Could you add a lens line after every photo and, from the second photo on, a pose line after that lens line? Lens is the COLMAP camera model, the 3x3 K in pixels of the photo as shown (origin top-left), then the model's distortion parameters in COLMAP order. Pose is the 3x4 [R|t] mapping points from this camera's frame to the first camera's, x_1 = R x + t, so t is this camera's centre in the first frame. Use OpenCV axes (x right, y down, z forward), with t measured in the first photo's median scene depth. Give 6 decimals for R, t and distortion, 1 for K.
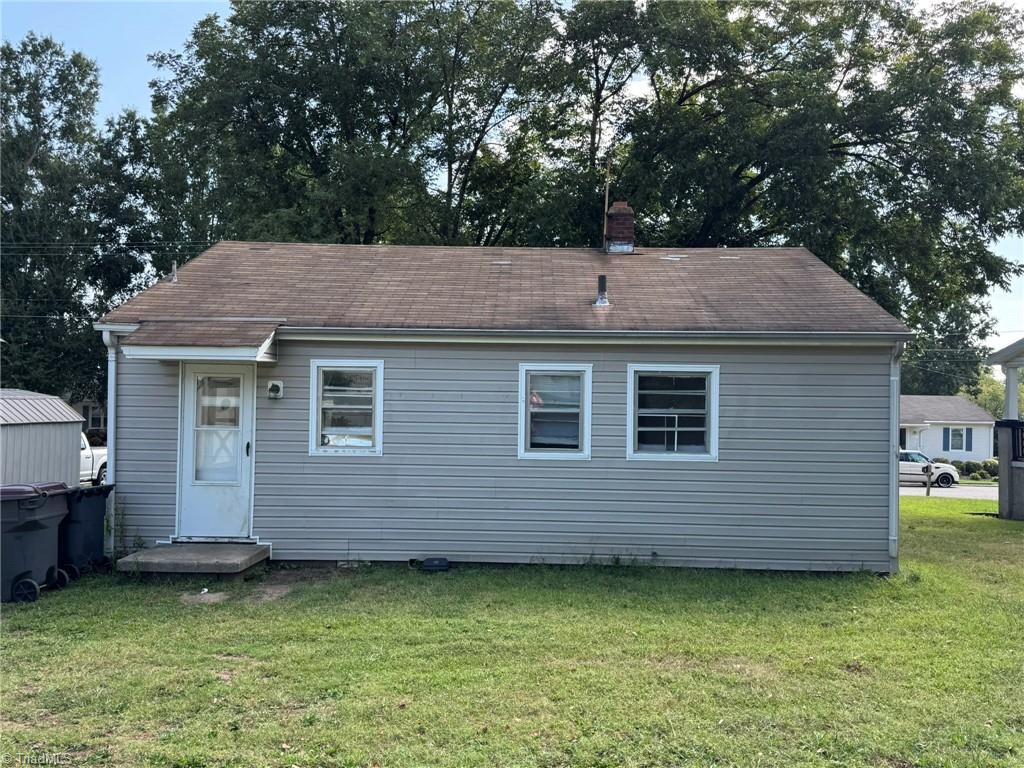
lens RADIAL K [[861.6, 0, 507.4], [0, 861.6, 384.3], [0, 0, 1]] dist [0.036286, -0.040804]
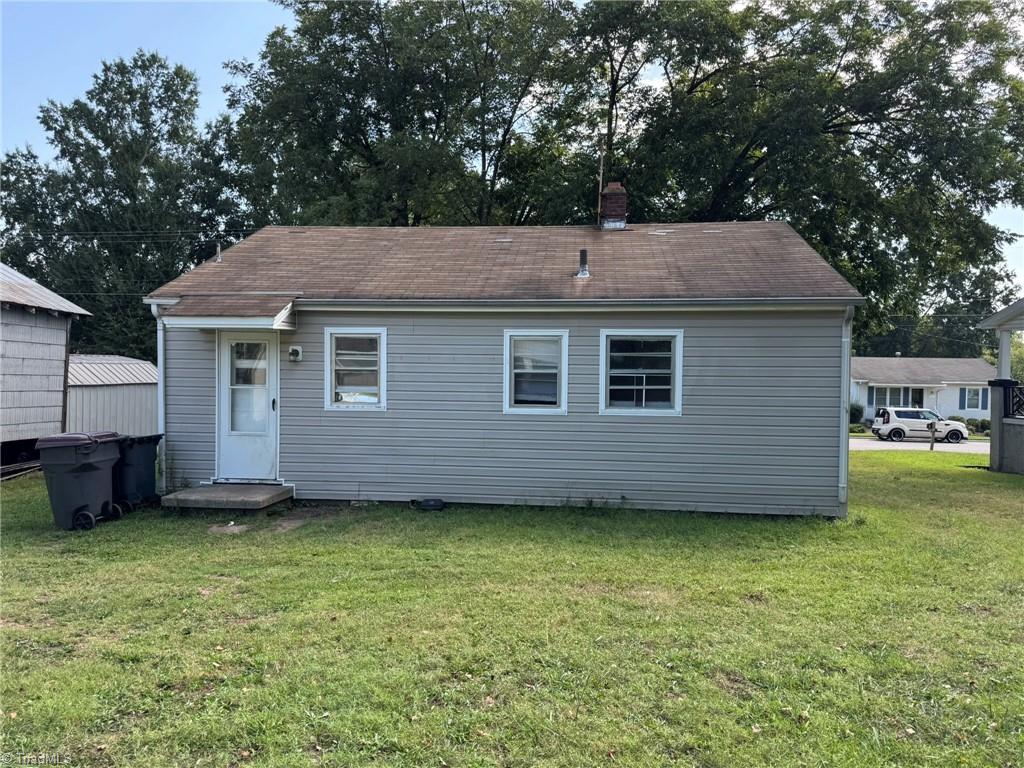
lens RADIAL K [[764.8, 0, 508.6], [0, 764.8, 384.3], [0, 0, 1]] dist [0.037195, -0.040231]
pose [[0.996005, -0.001935, -0.089281, 0.108943], [0.005769, 0.999071, 0.042709, 0.005015], [0.089116, -0.043053, 0.995090, -0.002989]]
